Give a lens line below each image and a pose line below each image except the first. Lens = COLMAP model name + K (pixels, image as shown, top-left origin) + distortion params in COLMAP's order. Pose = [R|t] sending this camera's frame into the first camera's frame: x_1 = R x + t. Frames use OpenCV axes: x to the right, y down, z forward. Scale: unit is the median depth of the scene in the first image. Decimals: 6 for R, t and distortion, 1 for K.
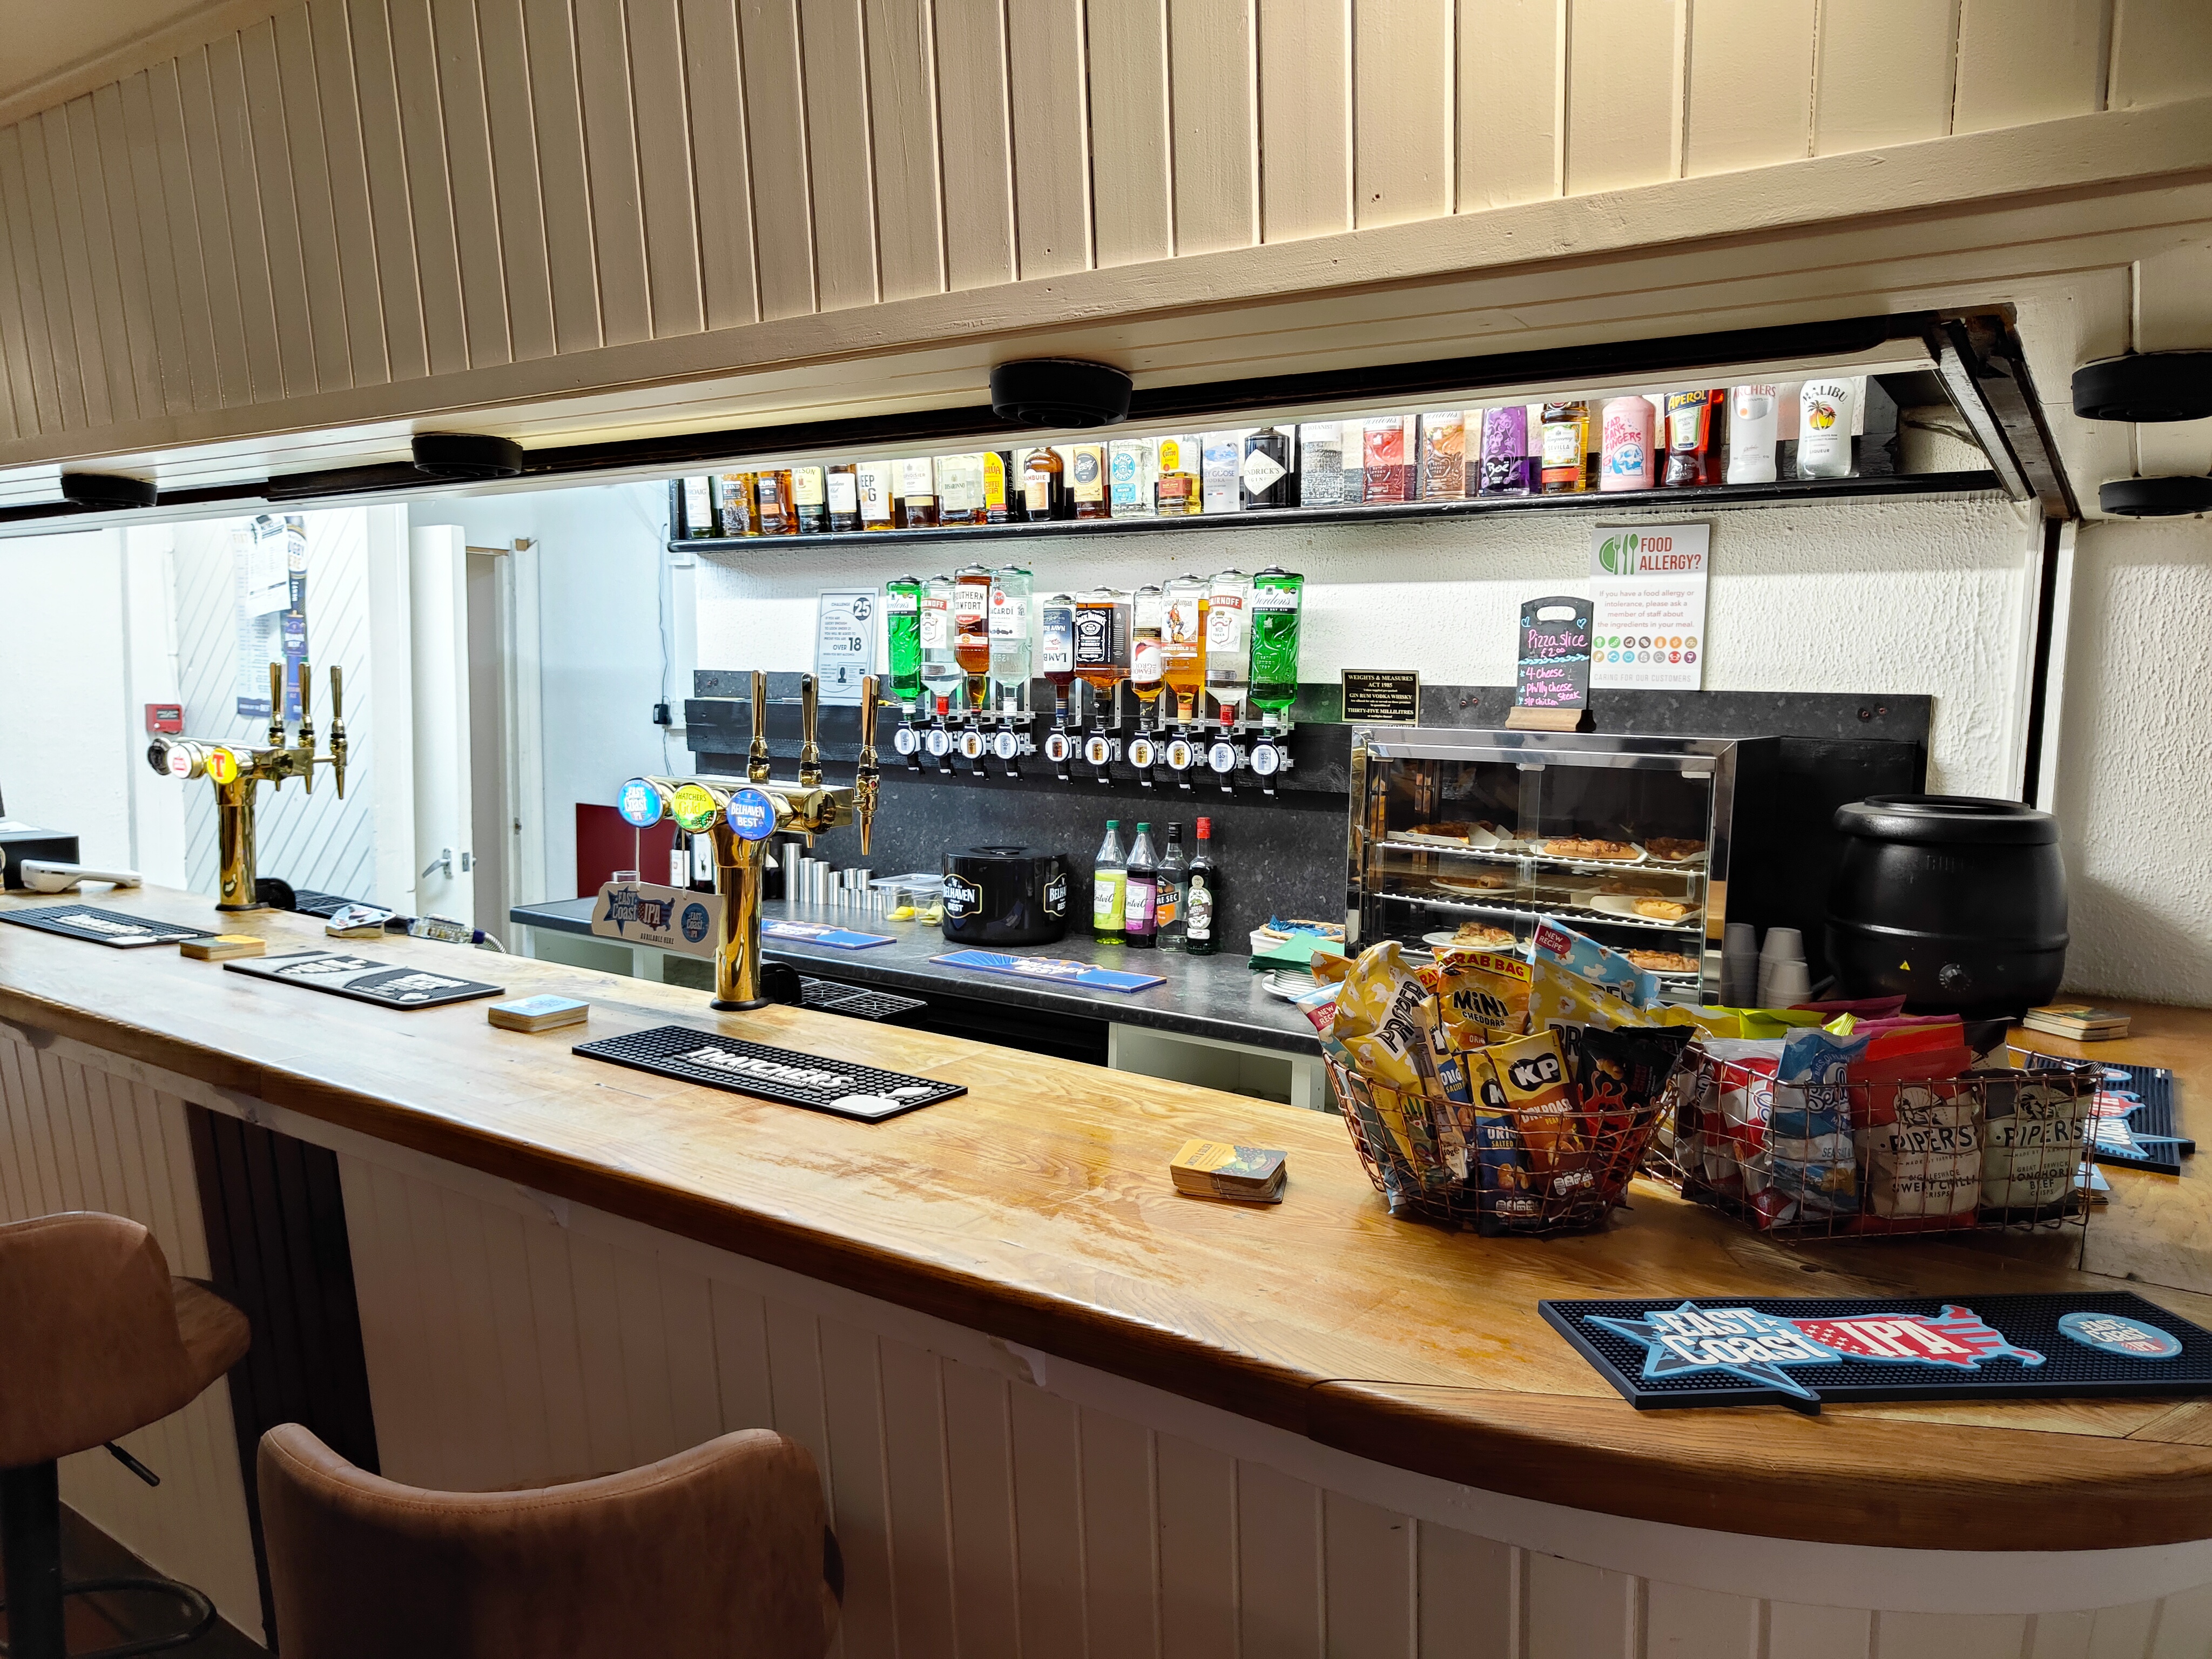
lens RADIAL K [[1553.1, 0, 1109.4], [0, 1553.1, 821.8], [0, 0, 1]] dist [0.013939, -0.009220]
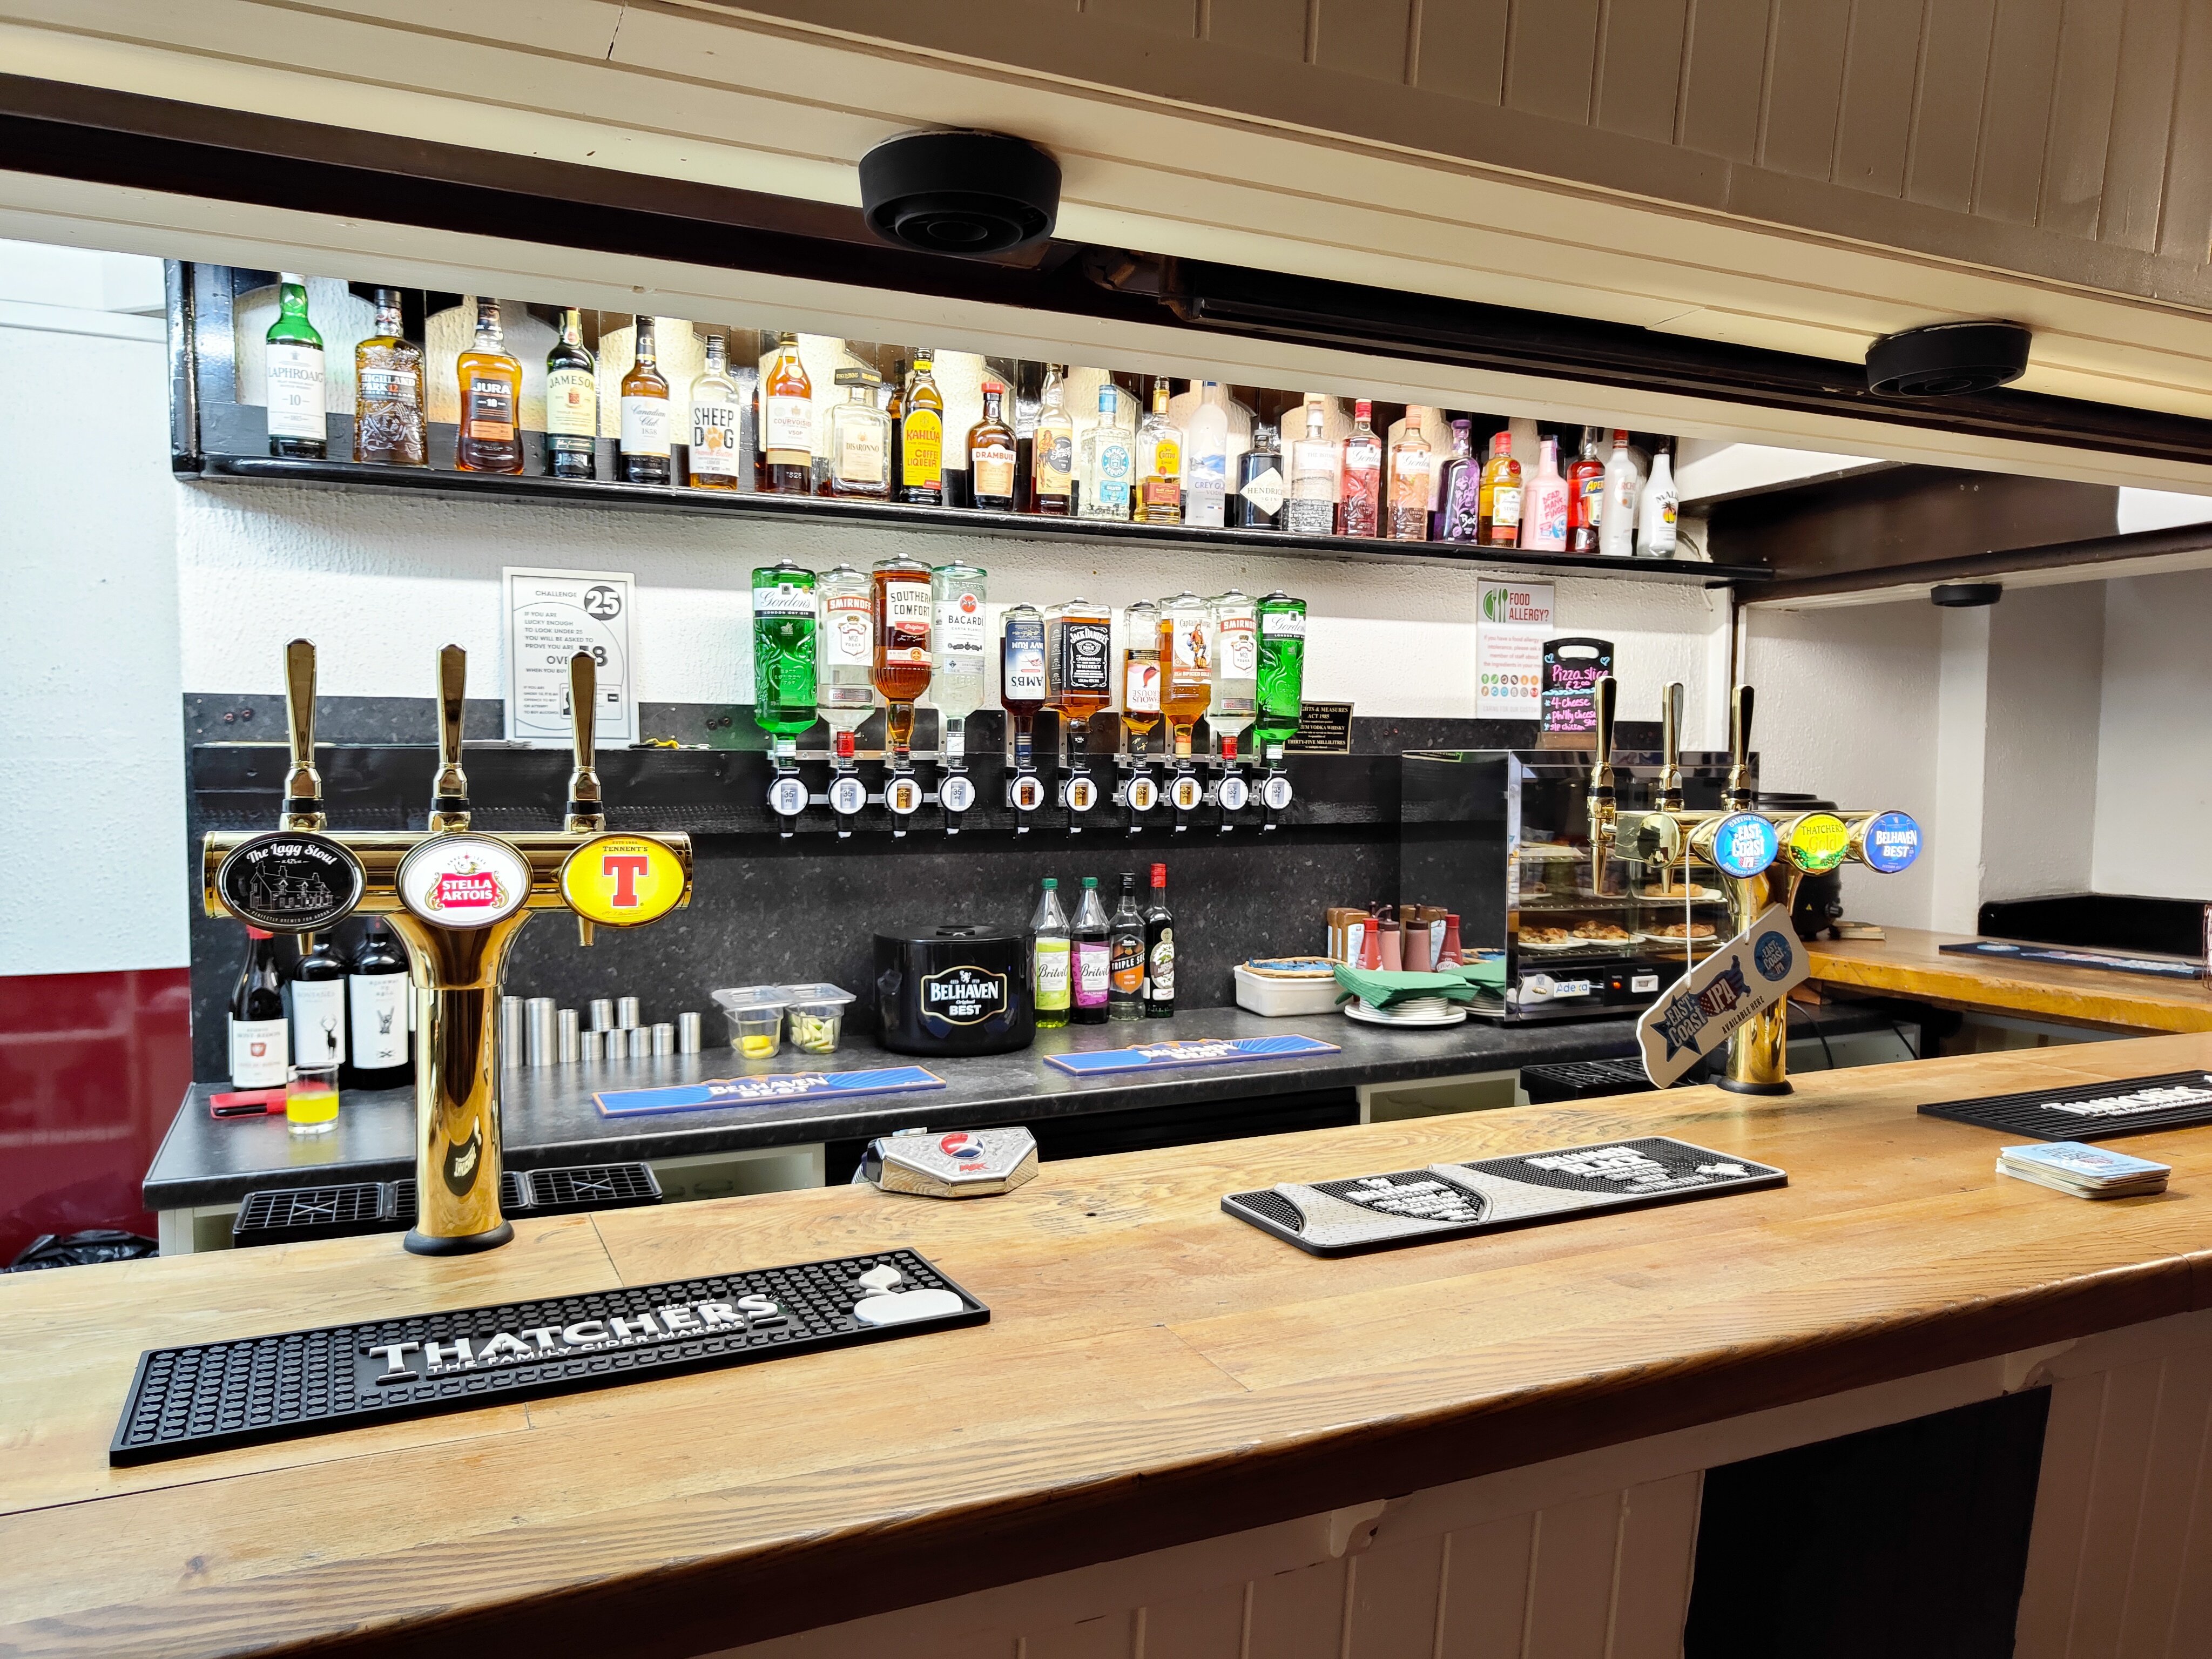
lens RADIAL K [[1553.1, 0, 1087.3], [0, 1553.1, 844.3], [0, 0, 1]] dist [0.013939, -0.009220]
pose [[0.516719, -0.065093, 0.853677, -0.721202], [0.084335, 0.996126, 0.024908, -0.039646], [-0.851991, 0.059124, 0.520207, 0.564309]]
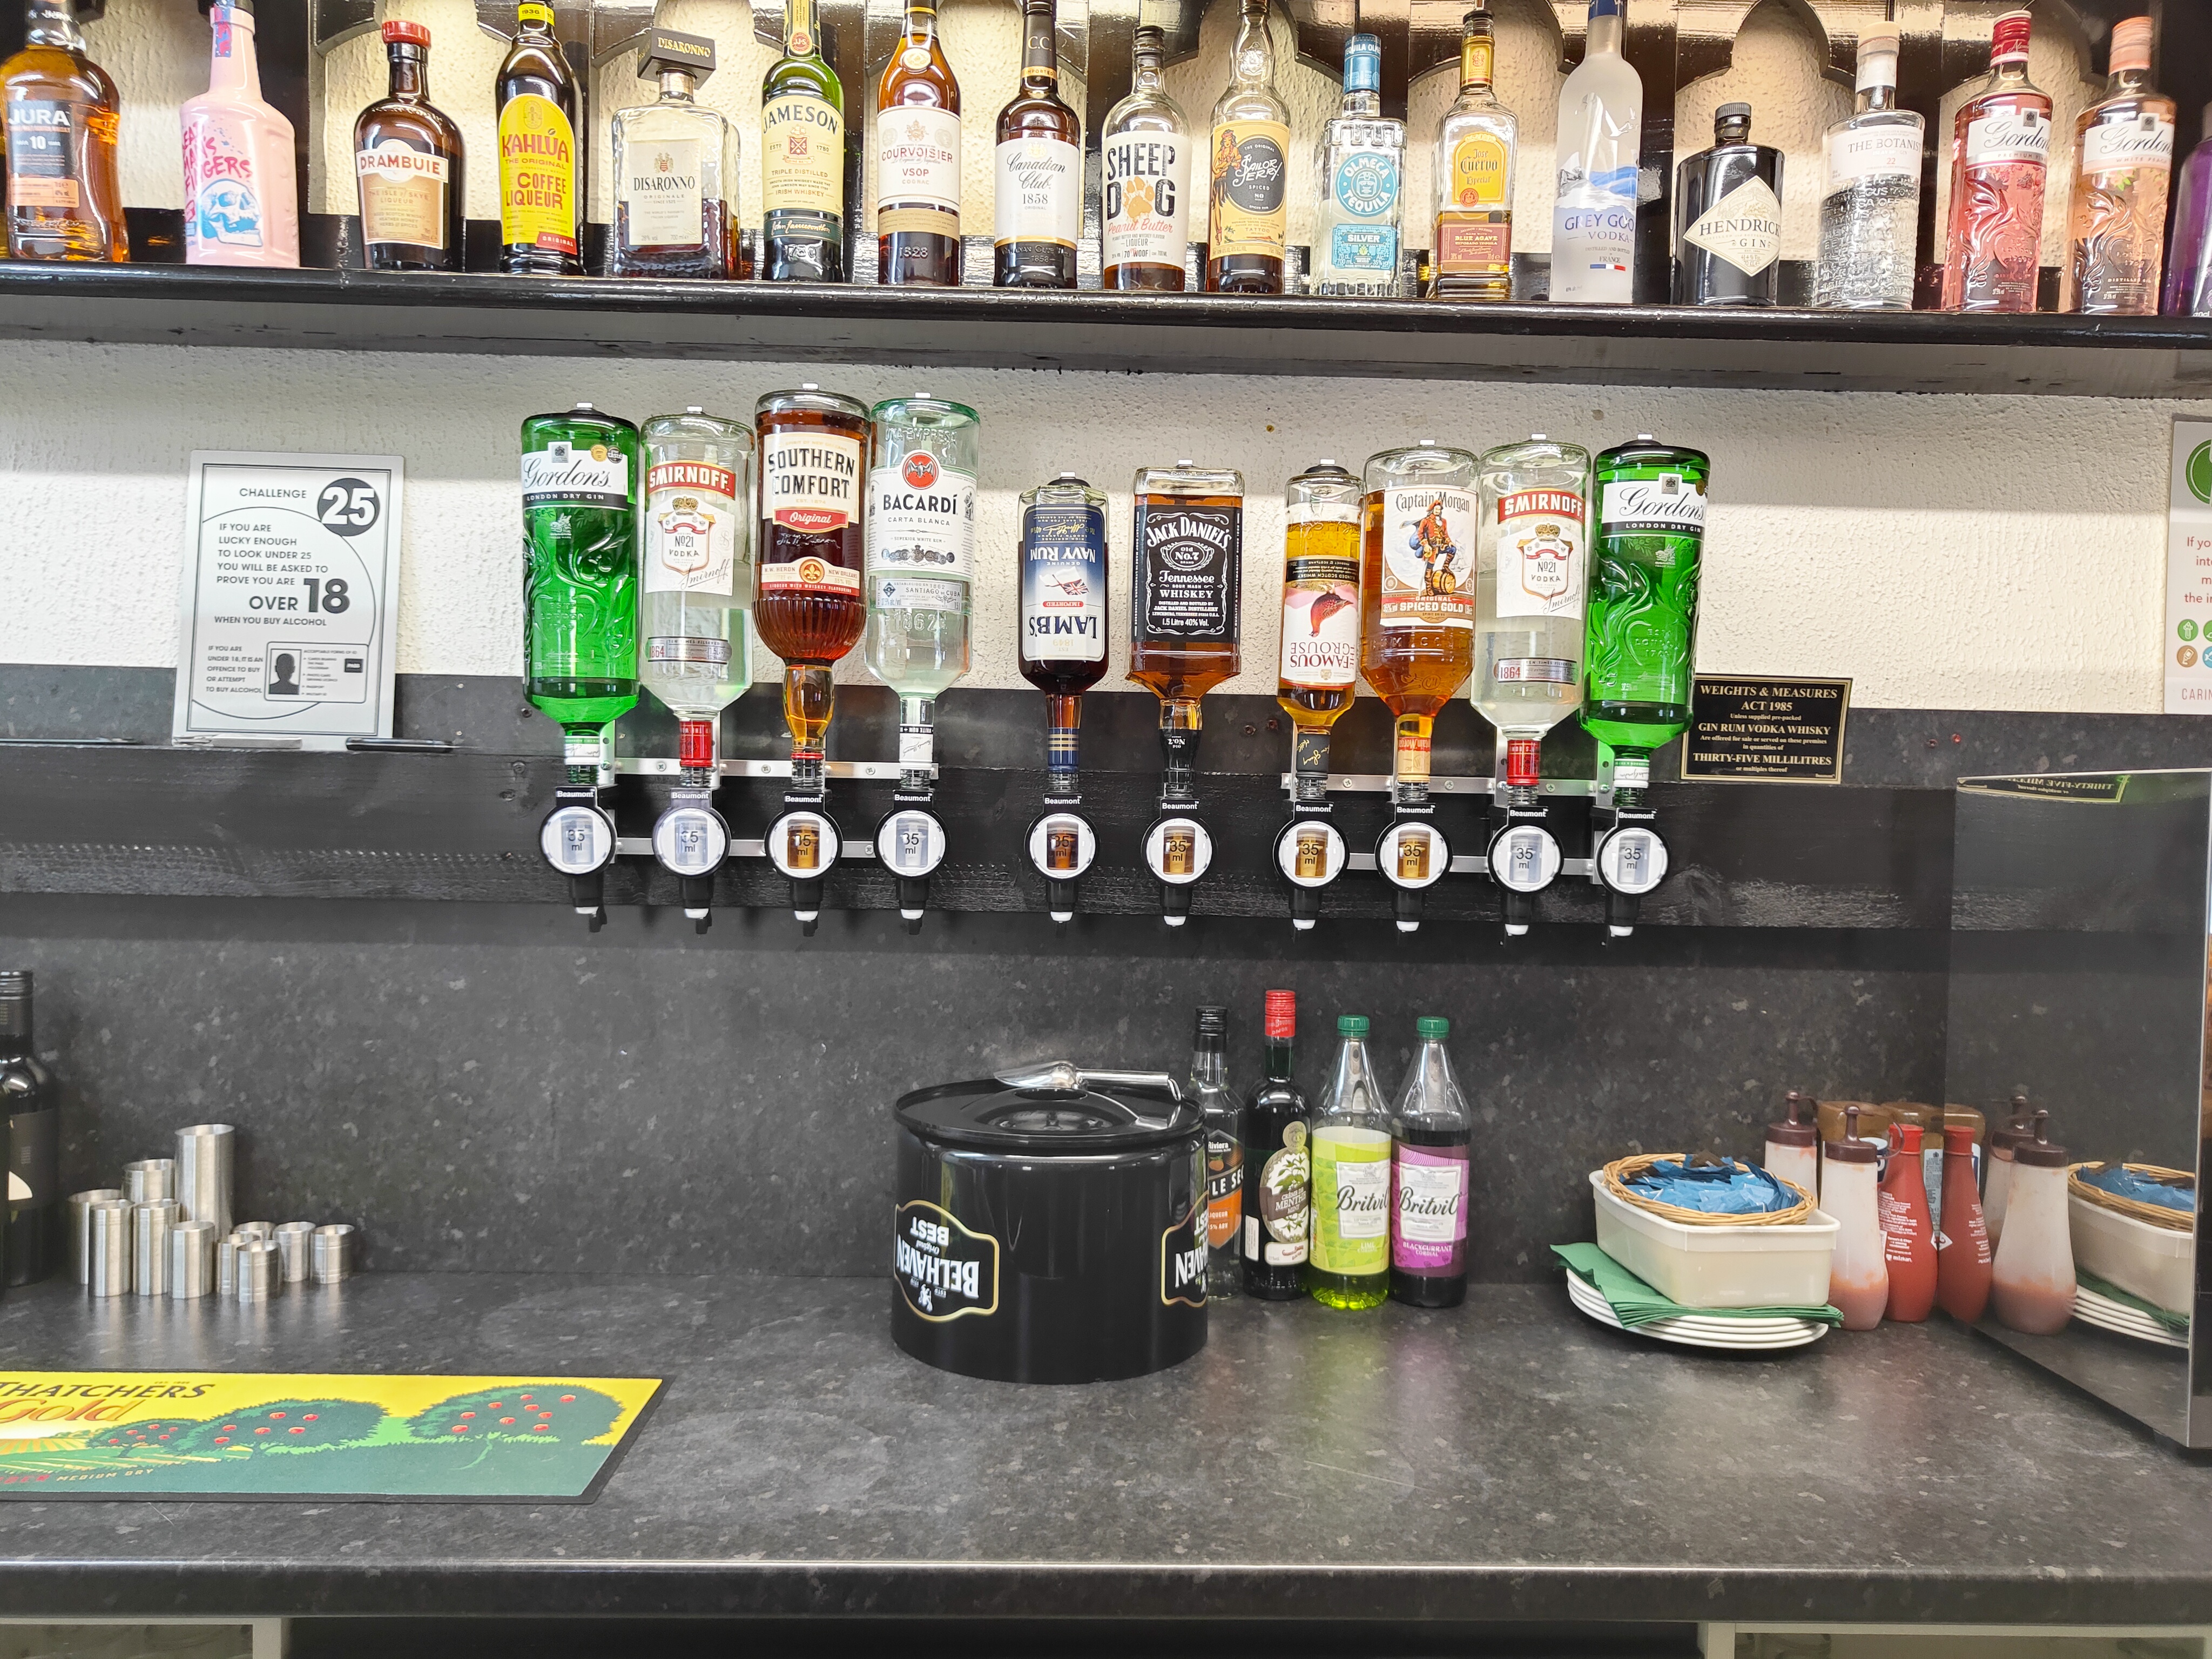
lens RADIAL K [[1553.1, 0, 1074.5], [0, 1553.1, 854.9], [0, 0, 1]] dist [0.013939, -0.009220]
pose [[0.821370, -0.018063, 0.570109, -0.270986], [0.048259, 0.998115, -0.037904, -0.030154], [-0.568350, 0.058646, 0.820694, 0.671052]]
